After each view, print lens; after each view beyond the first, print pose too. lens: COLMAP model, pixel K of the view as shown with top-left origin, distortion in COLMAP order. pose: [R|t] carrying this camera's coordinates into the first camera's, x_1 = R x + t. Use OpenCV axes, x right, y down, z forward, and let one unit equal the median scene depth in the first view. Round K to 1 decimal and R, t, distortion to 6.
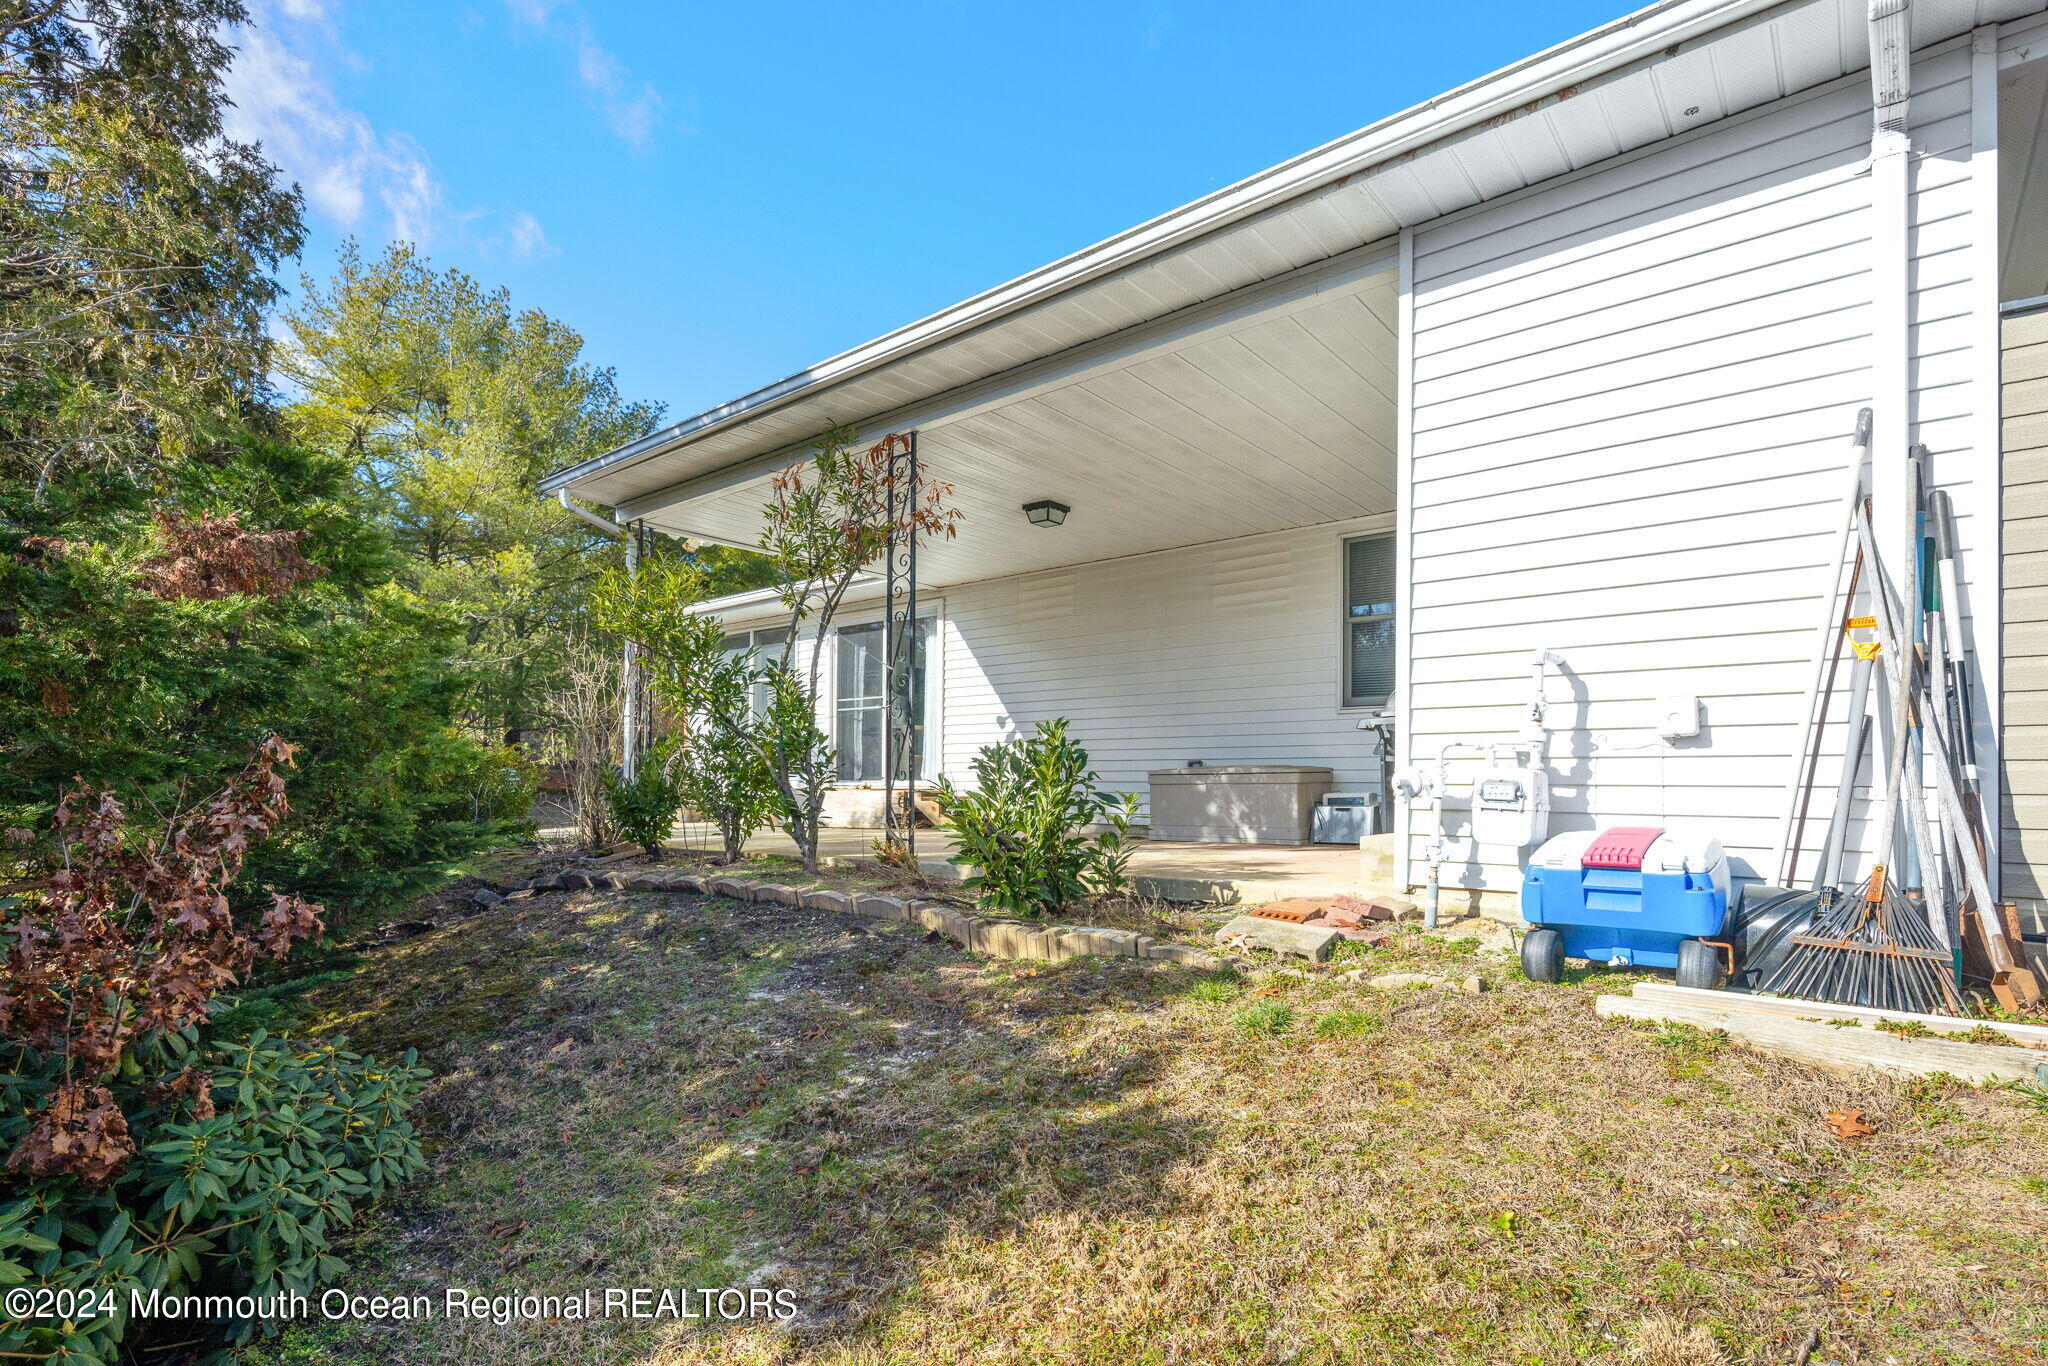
lens RADIAL K [[983.1, 0, 1030.2], [0, 983.1, 766.2], [0, 0, 1]] dist [0.006268, -0.004443]
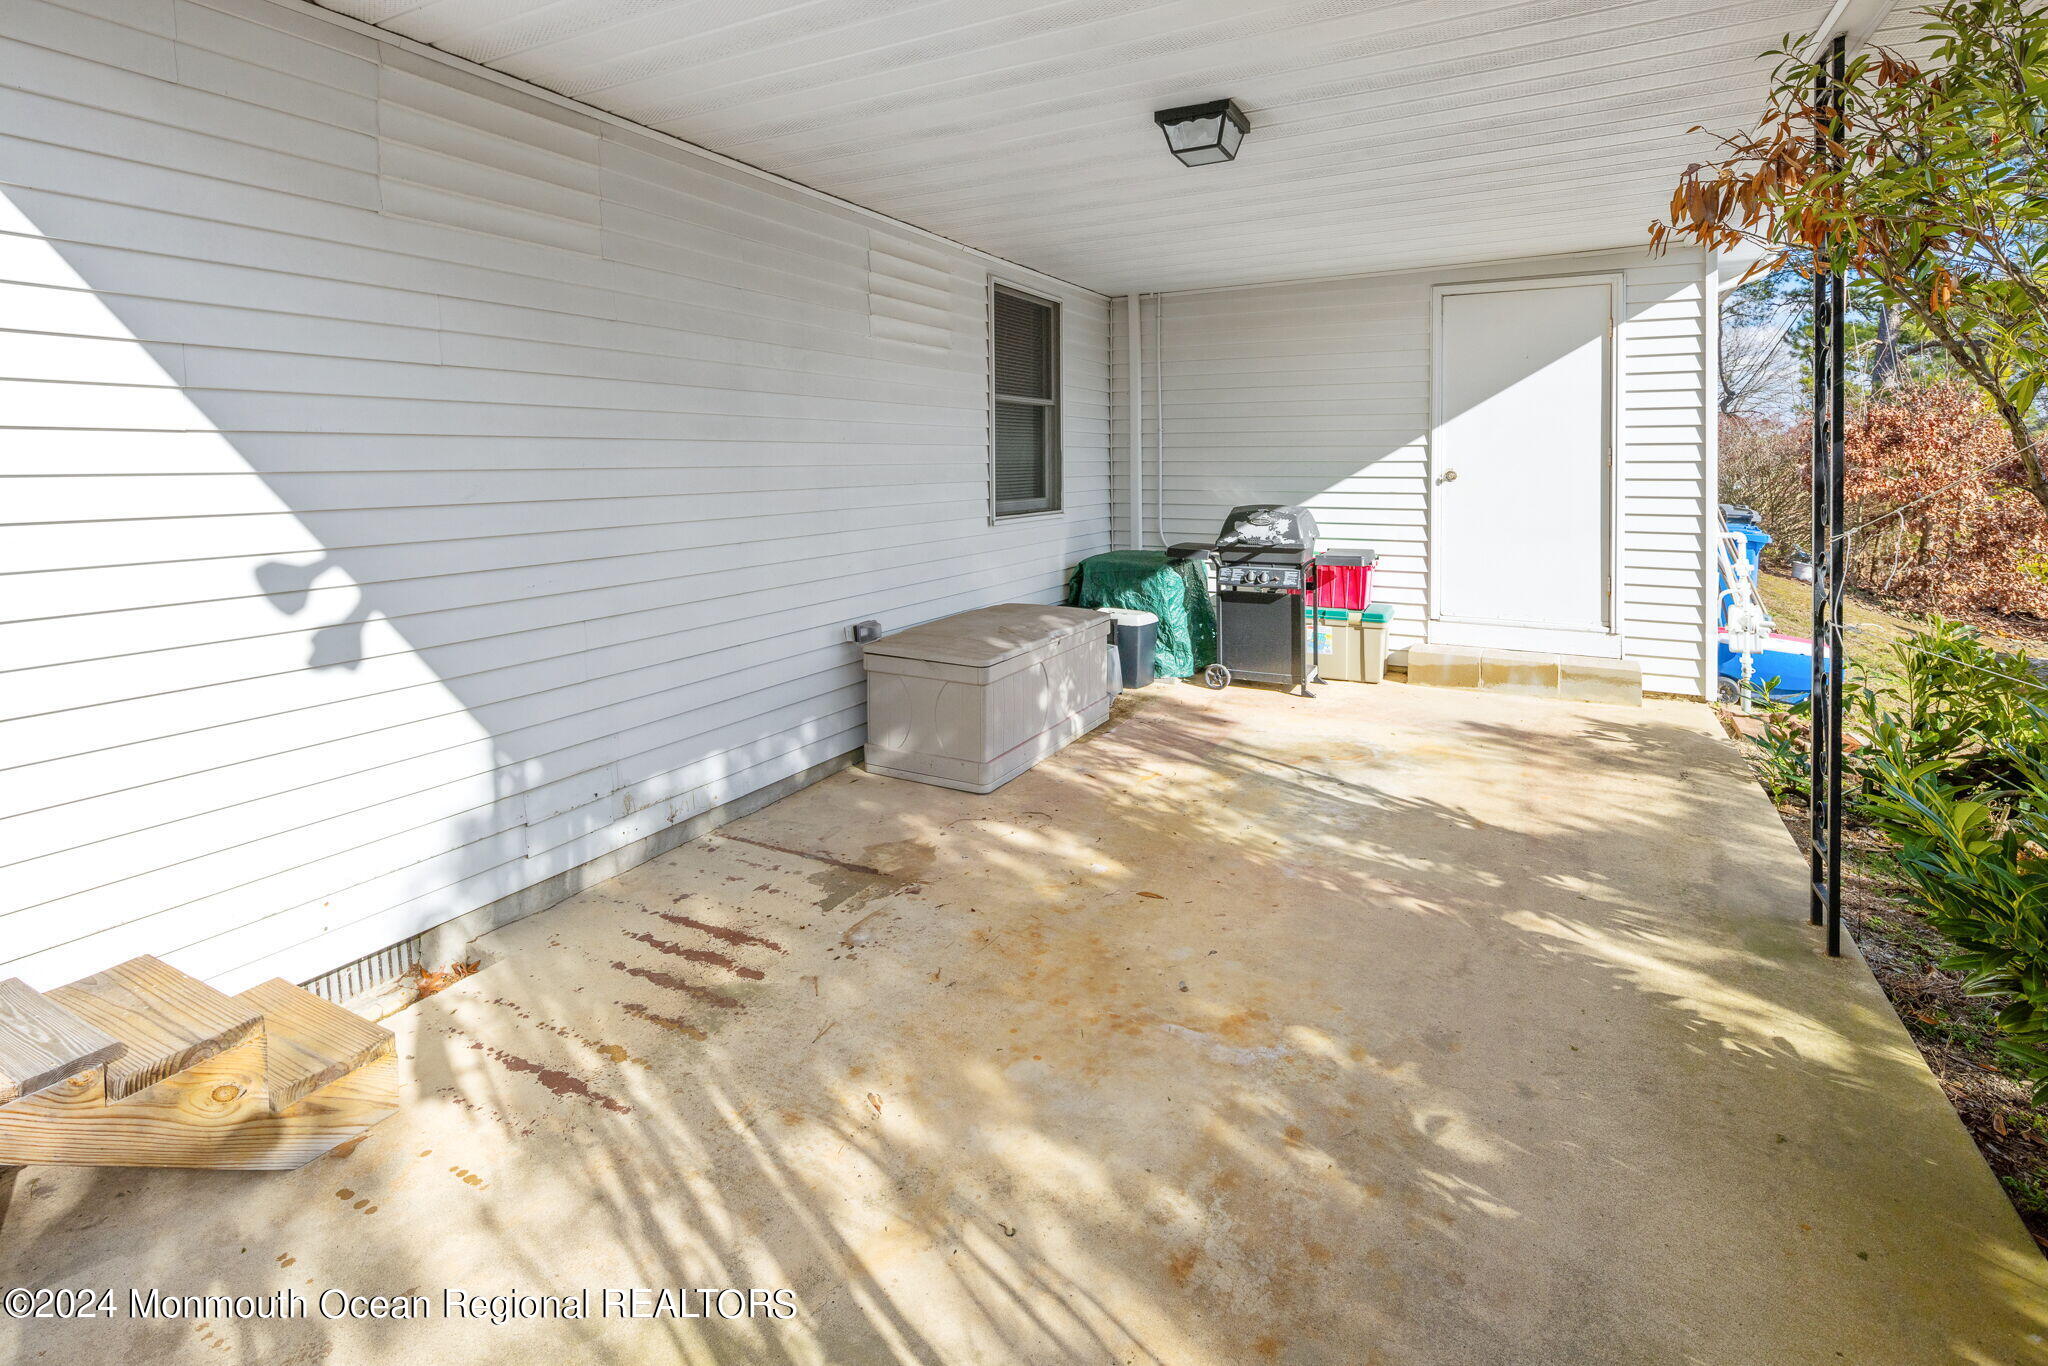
lens RADIAL K [[983.1, 0, 1025.6], [0, 983.1, 470.6], [0, 0, 1]] dist [0.006268, -0.004443]
pose [[-0.199261, -0.007819, 0.979915, -0.344496], [-0.001653, 0.999969, 0.007643, -0.085944], [-0.979945, -0.000097, -0.199268, 0.978604]]
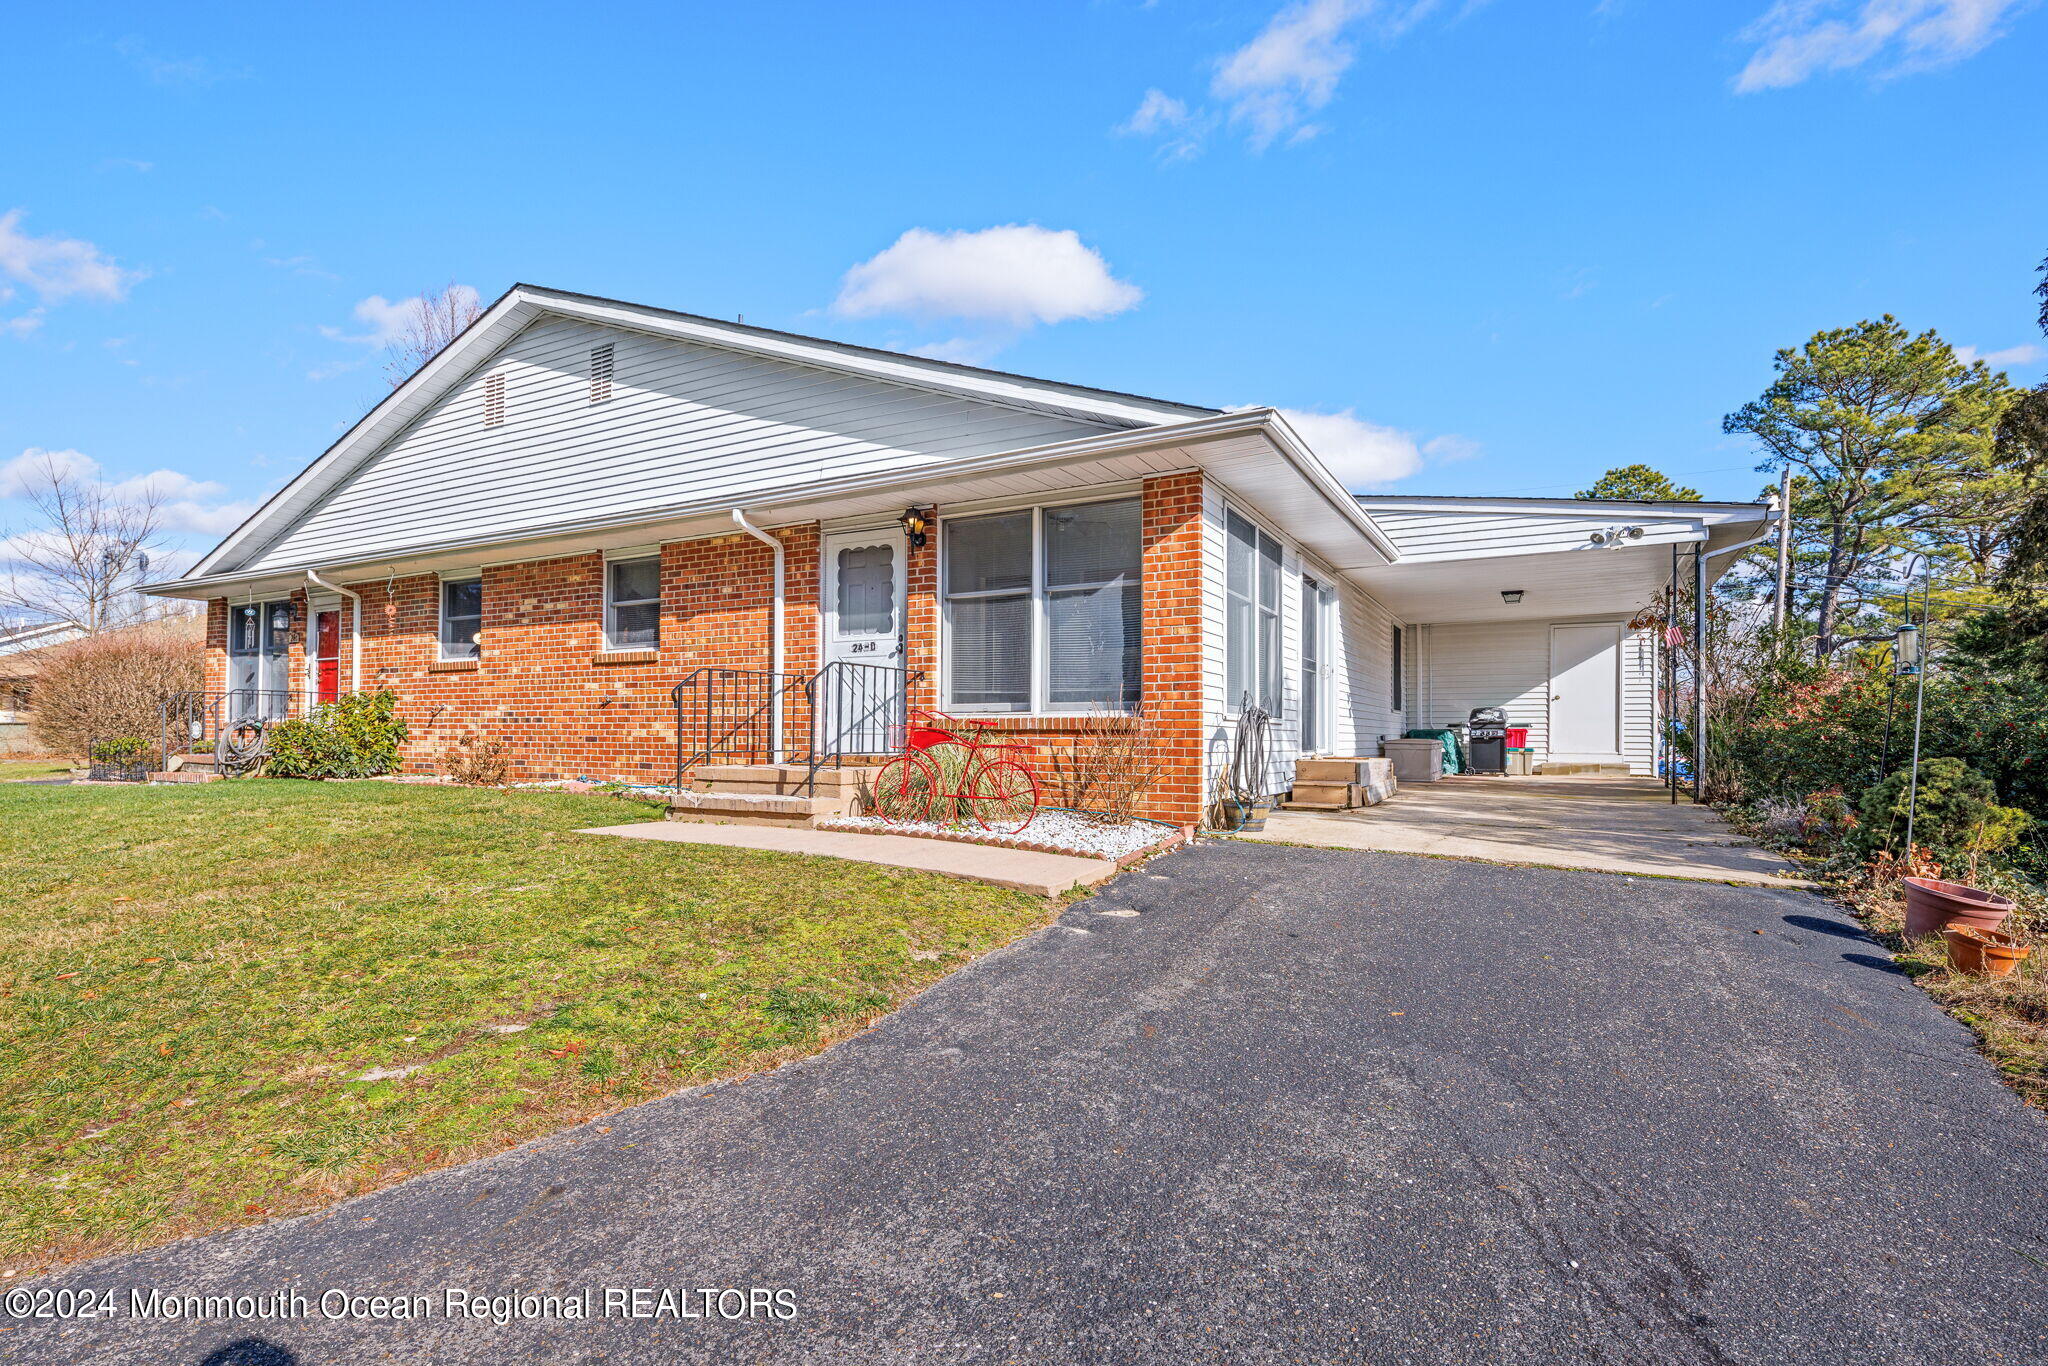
lens RADIAL K [[983.1, 0, 1022.8], [0, 983.1, 732.2], [0, 0, 1]] dist [0.006268, -0.004443]
pose [[-0.186928, 0.008366, 0.982338, -1.294028], [-0.011242, 0.999880, -0.010654, 0.013970], [-0.982309, -0.013035, -0.186811, 1.828004]]
